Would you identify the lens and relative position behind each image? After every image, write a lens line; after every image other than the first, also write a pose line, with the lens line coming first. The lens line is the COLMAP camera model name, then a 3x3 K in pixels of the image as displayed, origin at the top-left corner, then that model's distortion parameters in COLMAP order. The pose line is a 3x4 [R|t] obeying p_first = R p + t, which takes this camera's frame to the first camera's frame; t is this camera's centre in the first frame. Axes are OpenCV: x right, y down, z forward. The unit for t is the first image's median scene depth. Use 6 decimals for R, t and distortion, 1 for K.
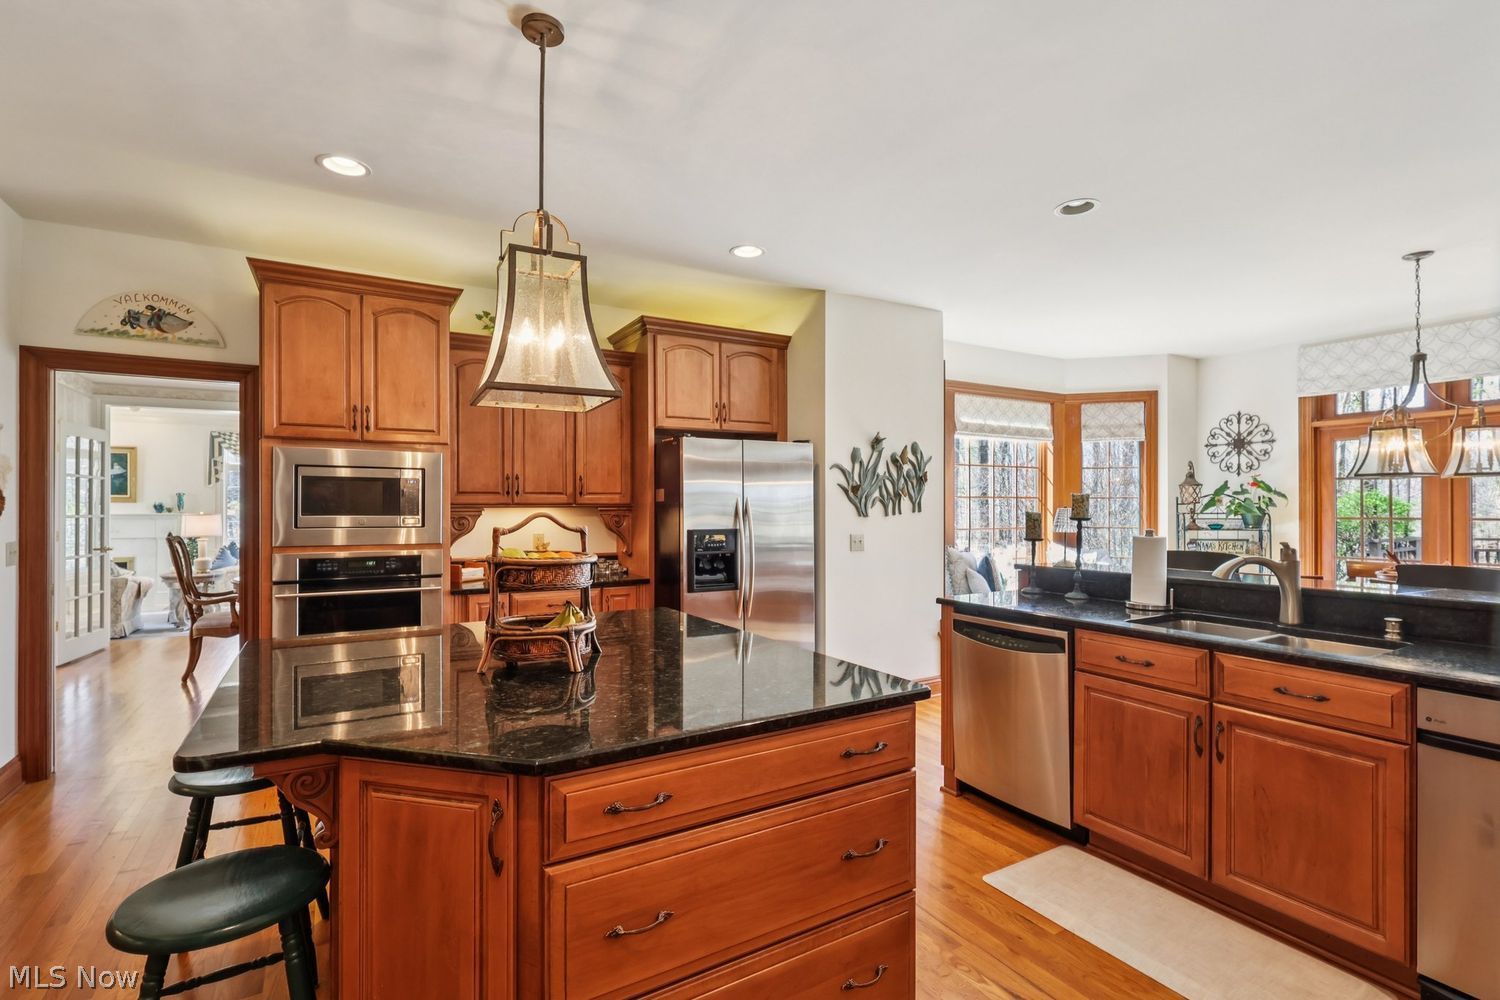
lens RADIAL K [[701.7, 0, 748.5], [0, 701.7, 507.2], [0, 0, 1]] dist [0.000345, -0.000077]
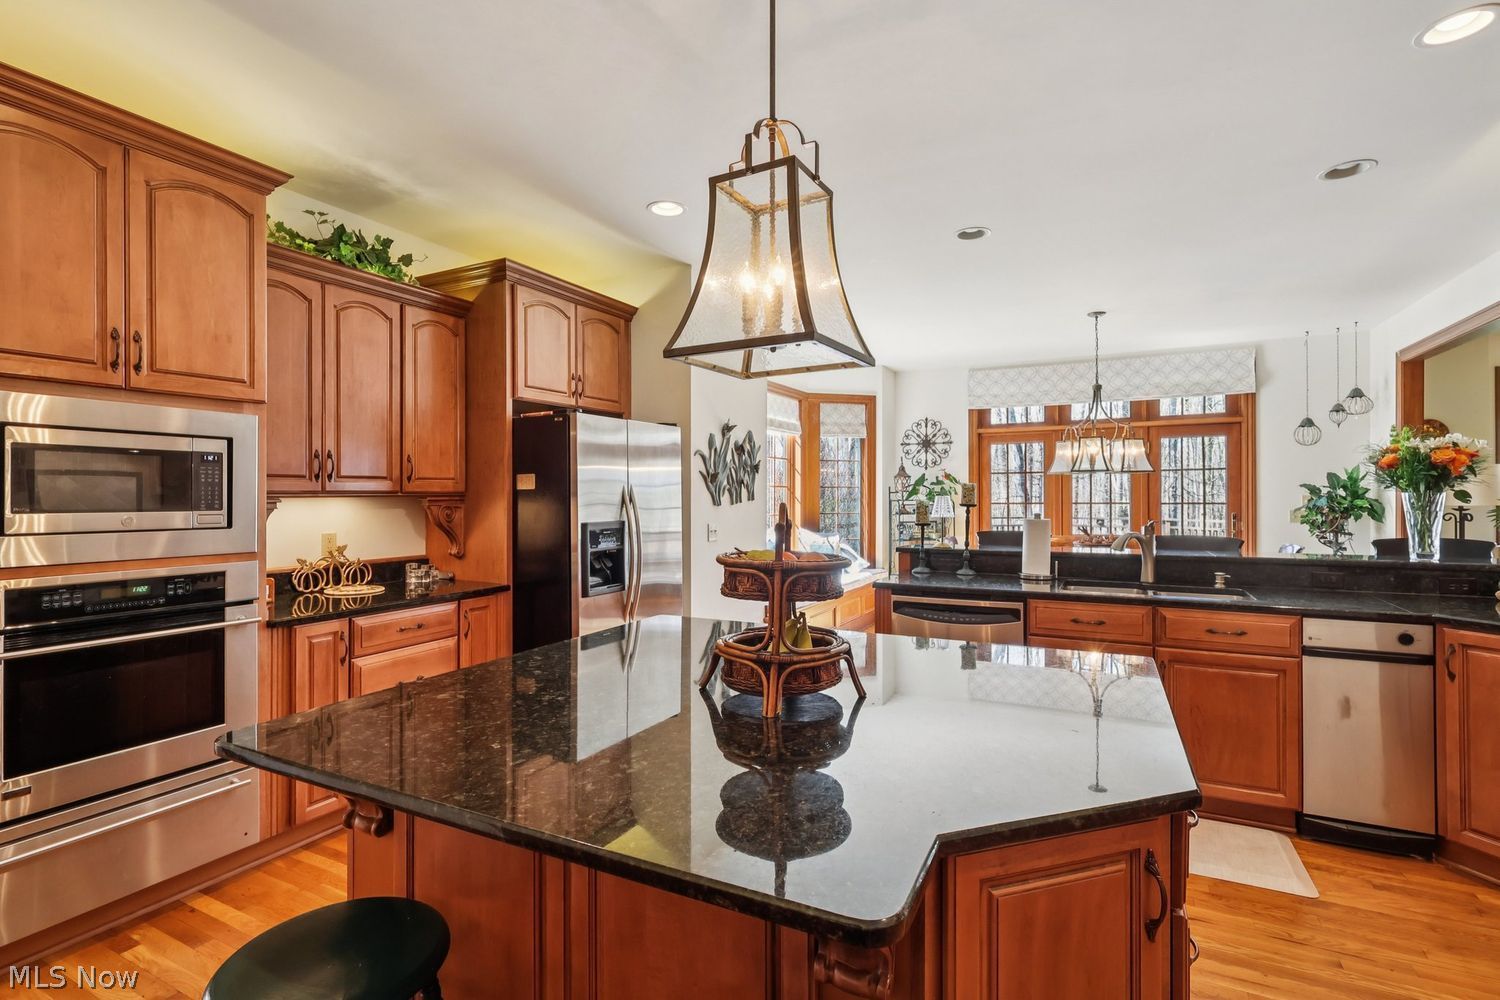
lens RADIAL K [[713.0, 0, 746.9], [0, 713.0, 499.3], [0, 0, 1]] dist [-0.002355, 0.000283]
pose [[0.844899, -0.005413, 0.534899, -0.338376], [0.003136, 0.999982, 0.005165, -0.000170], [-0.534917, -0.002686, 0.844900, 0.154144]]
